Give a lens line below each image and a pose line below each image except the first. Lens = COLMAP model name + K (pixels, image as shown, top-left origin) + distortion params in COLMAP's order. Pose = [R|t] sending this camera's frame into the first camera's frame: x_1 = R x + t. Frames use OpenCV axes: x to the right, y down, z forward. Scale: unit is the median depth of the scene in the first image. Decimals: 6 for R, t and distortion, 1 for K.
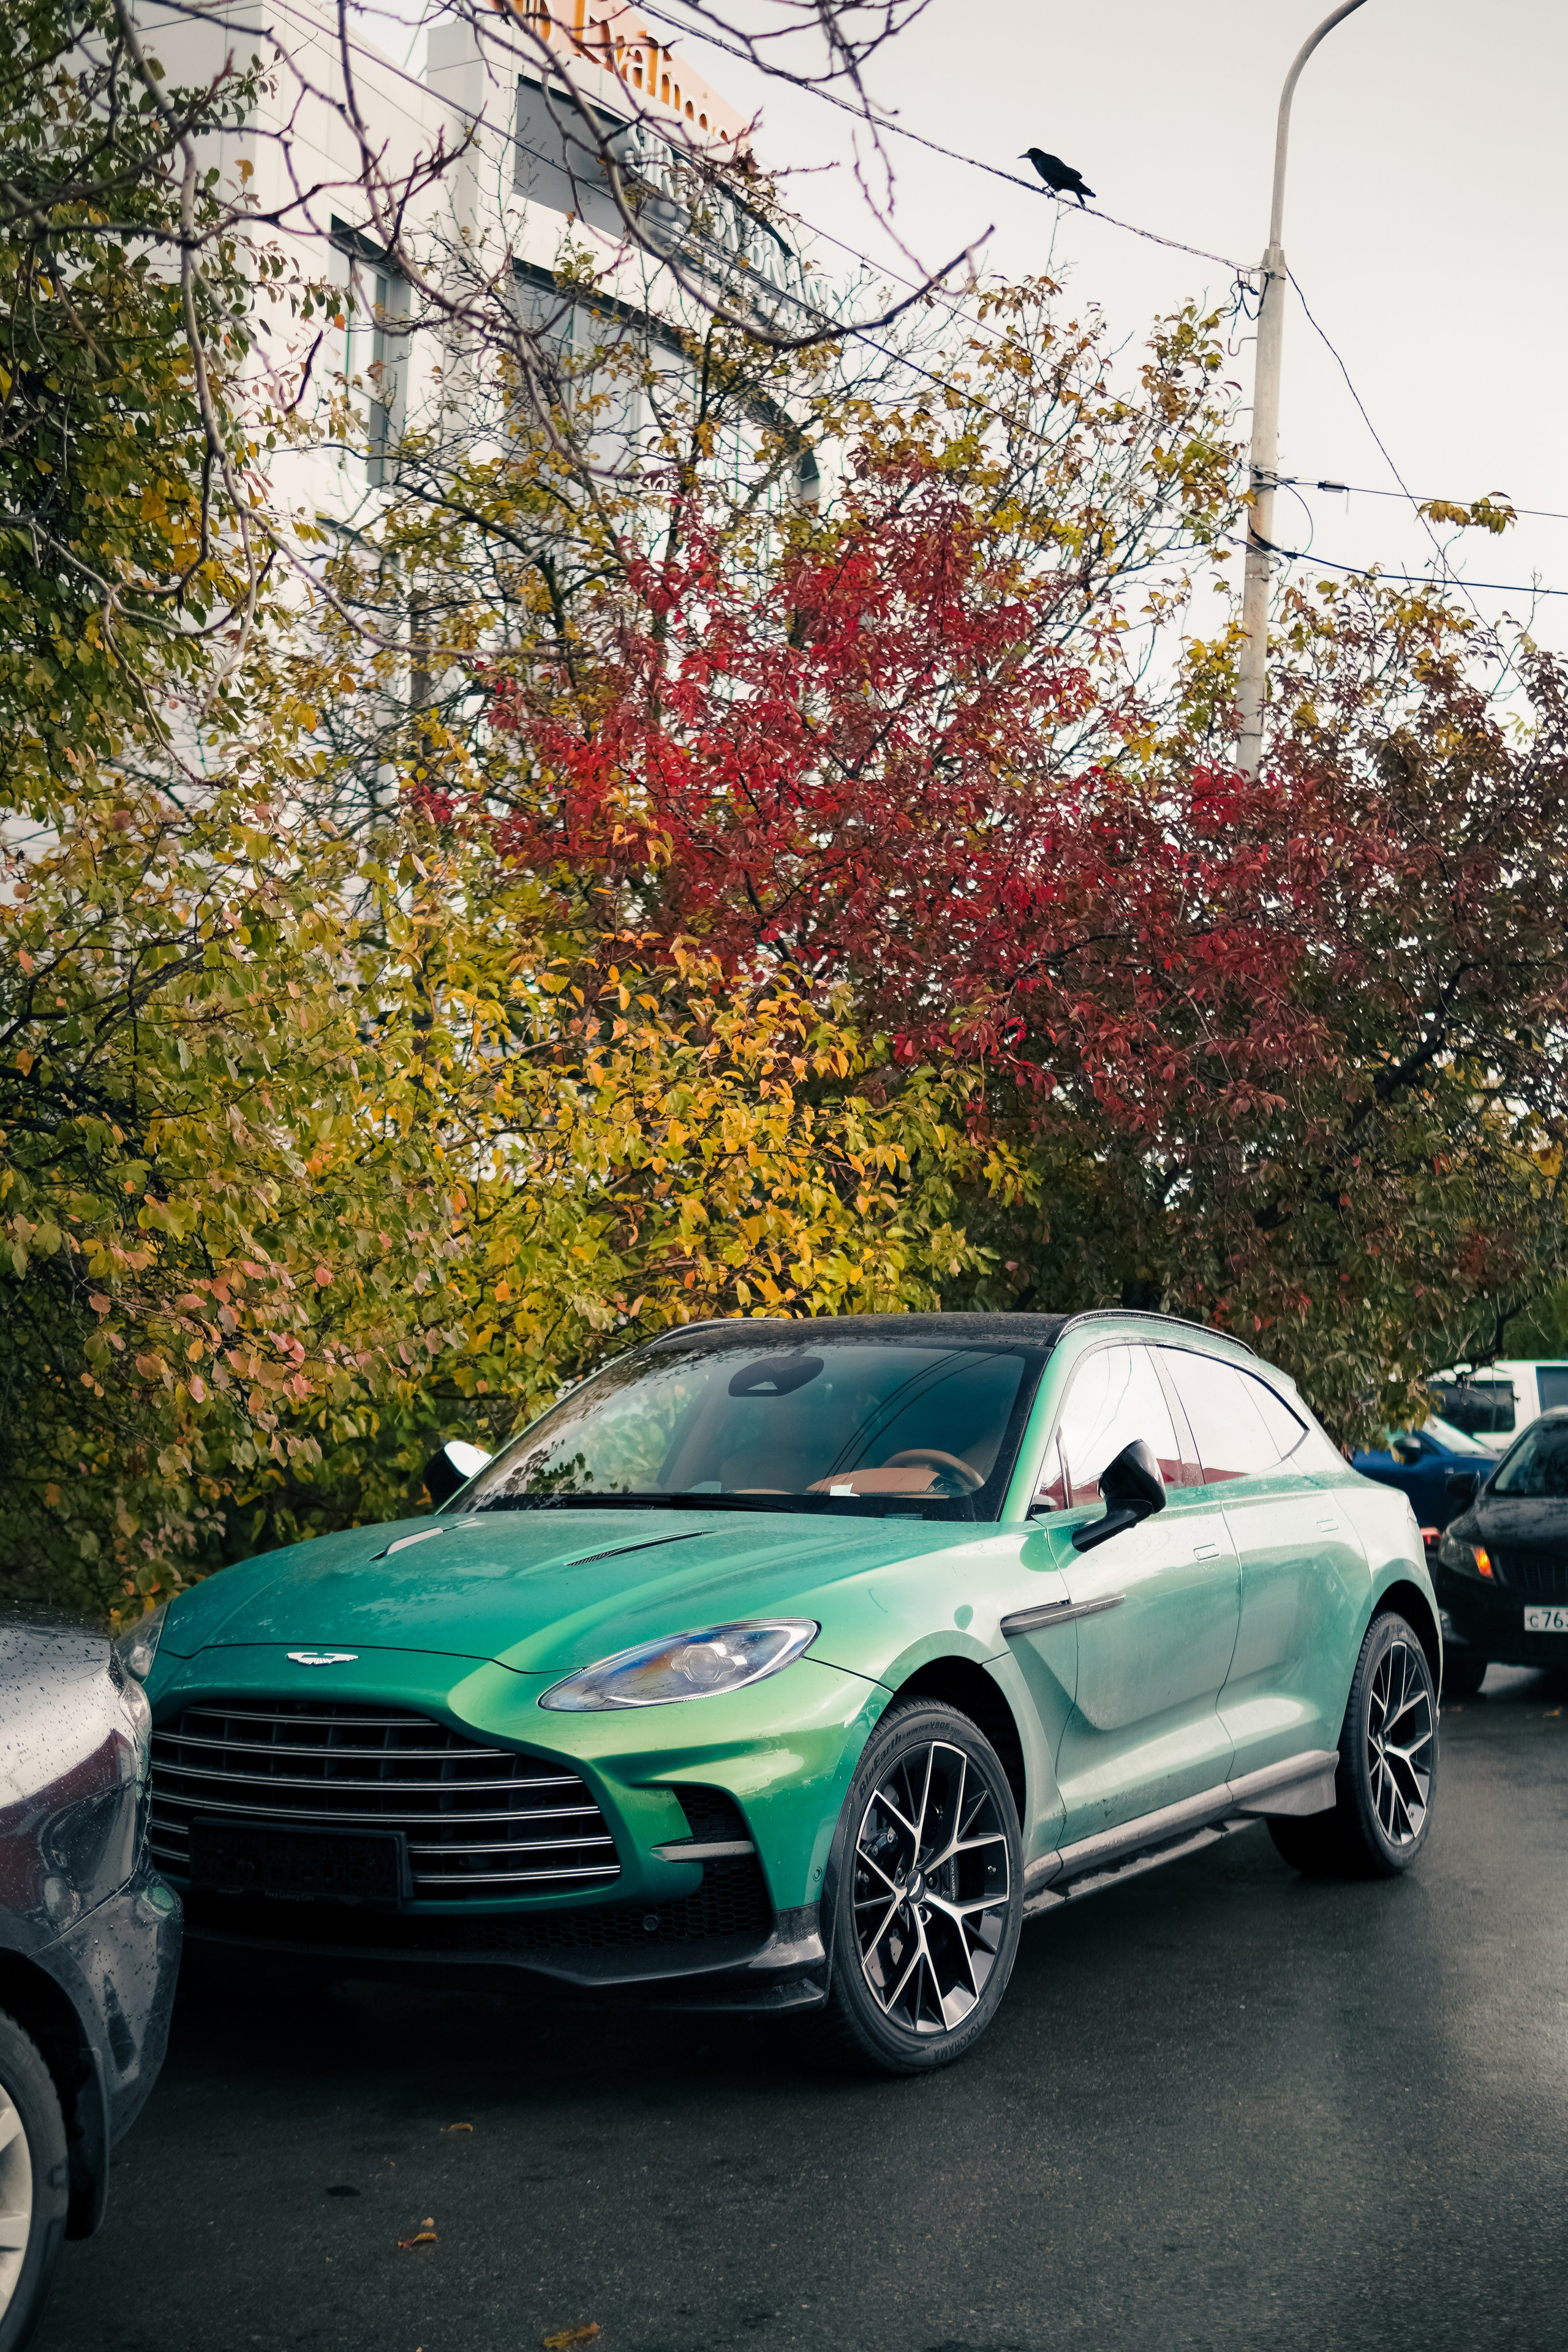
lens RADIAL K [[3084.7, 0, 784.0], [0, 3084.7, 1176.0], [0, 0, 1]] dist [-0.008375, 0.108262]
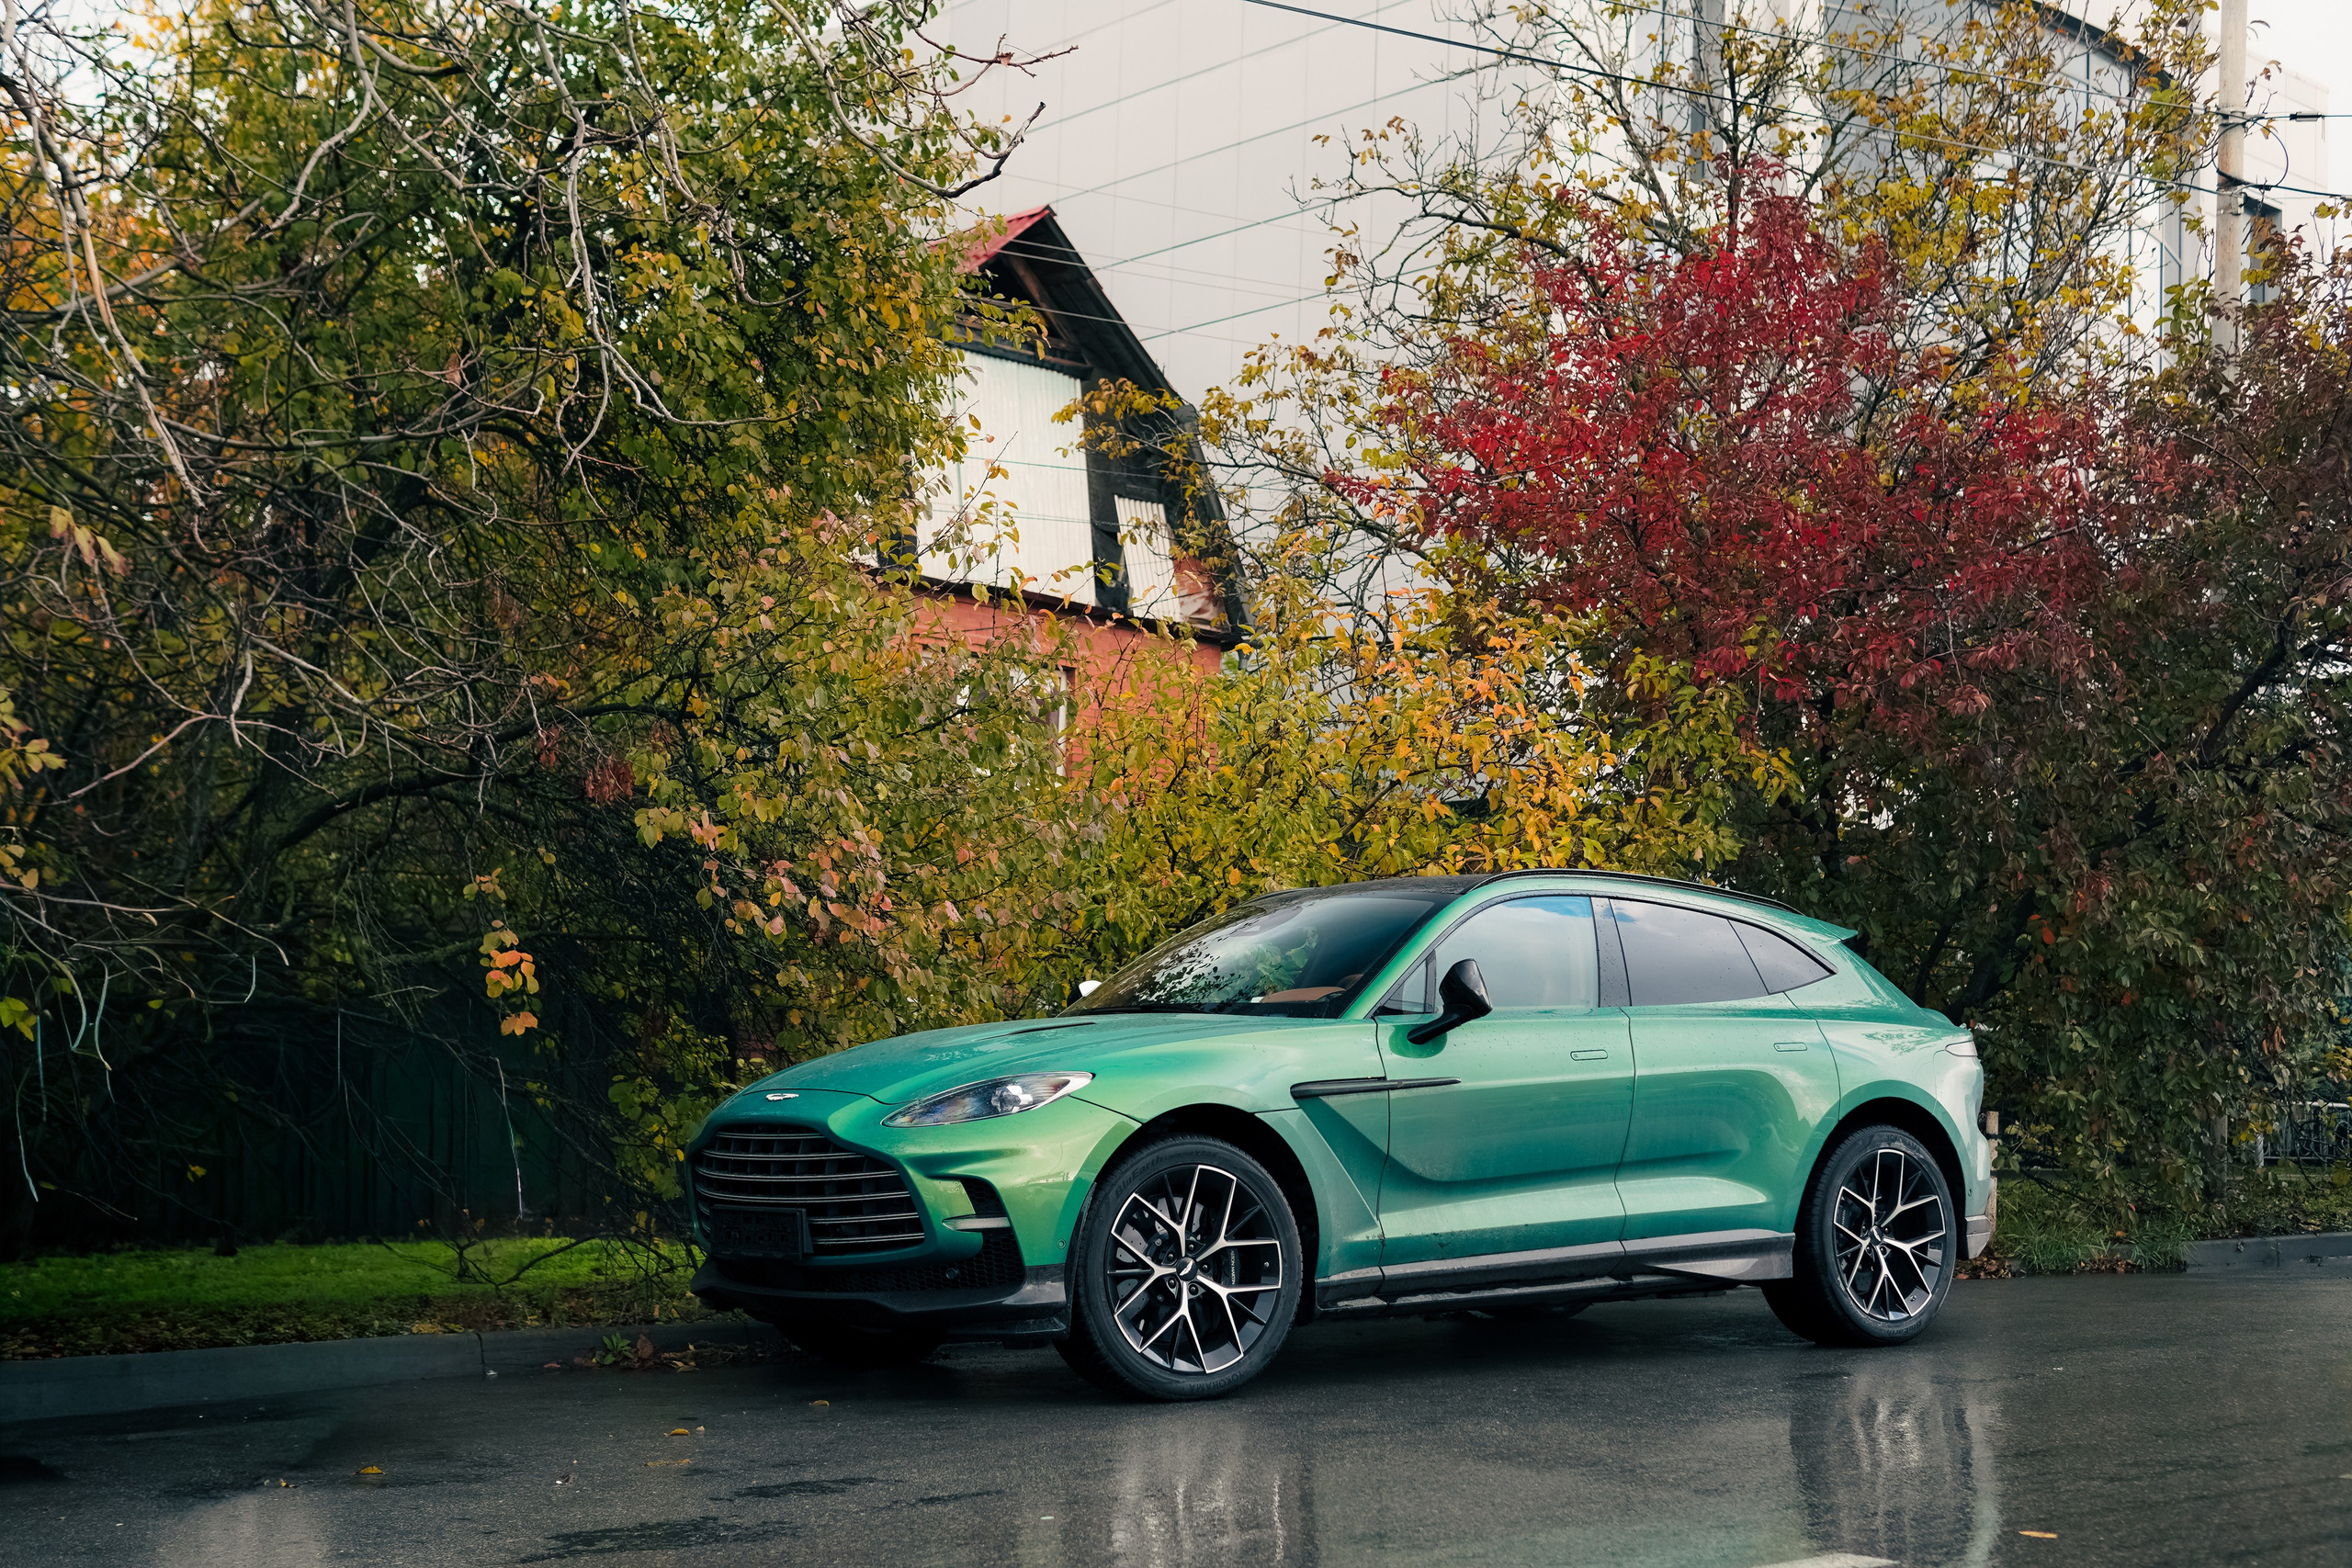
lens RADIAL K [[3077.9, 0, 1176.0], [0, 3077.9, 784.0], [0, 0, 1]] dist [0.011634, 0.075578]
pose [[0.918347, -0.037011, -0.394042, 0.575925], [0.028156, 0.999205, -0.028232, 0.050665], [0.394774, 0.014832, 0.918659, -0.266671]]
